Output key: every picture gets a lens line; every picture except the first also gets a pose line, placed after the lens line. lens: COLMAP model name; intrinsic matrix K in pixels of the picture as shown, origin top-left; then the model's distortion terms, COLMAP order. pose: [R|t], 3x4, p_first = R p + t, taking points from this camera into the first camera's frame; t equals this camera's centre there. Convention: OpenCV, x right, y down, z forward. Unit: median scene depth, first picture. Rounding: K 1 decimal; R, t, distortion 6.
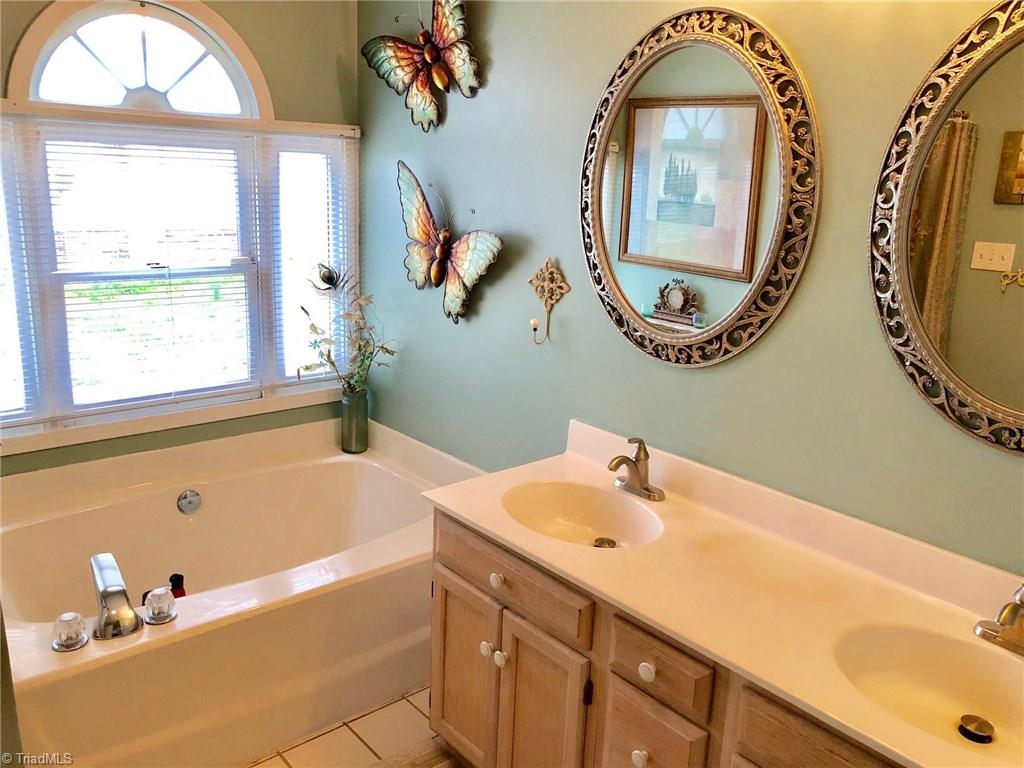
lens RADIAL K [[838.1, 0, 511.5], [0, 838.1, 381.7], [0, 0, 1]] dist [0.029066, -0.012091]
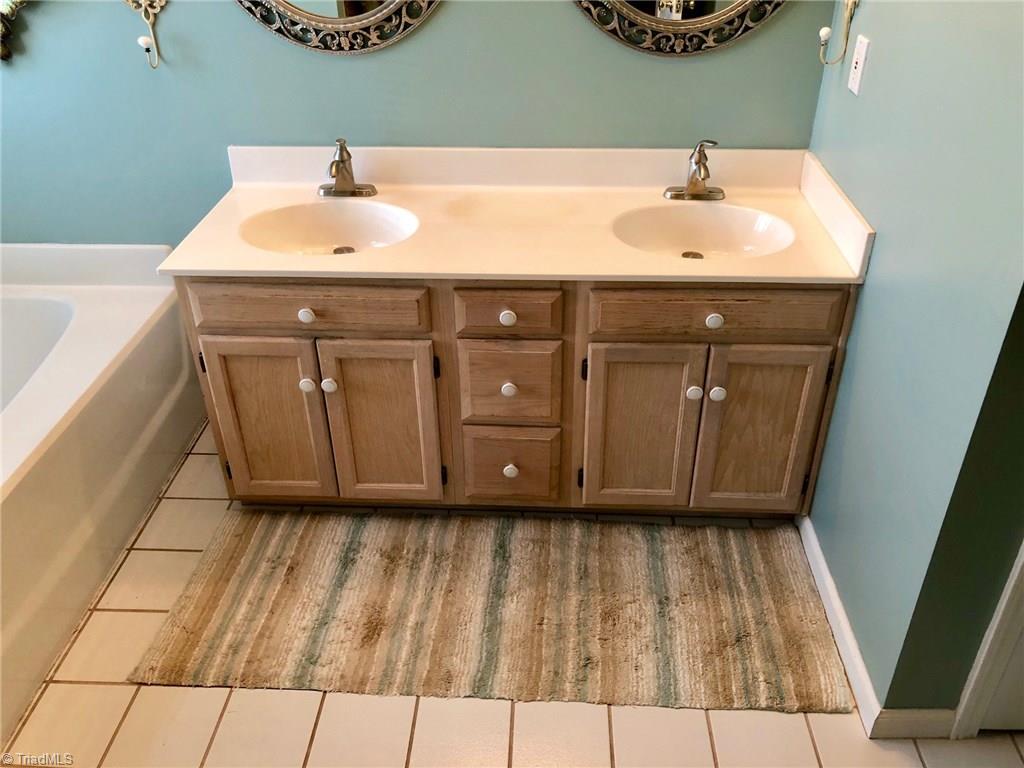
lens RADIAL K [[838.1, 0, 509.9], [0, 838.1, 380.3], [0, 0, 1]] dist [0.029066, -0.012091]
pose [[0.691990, -0.430665, 0.579376, -0.428524], [0.217532, 0.889655, 0.401489, -0.035597], [-0.688352, -0.151794, 0.709316, 0.122276]]
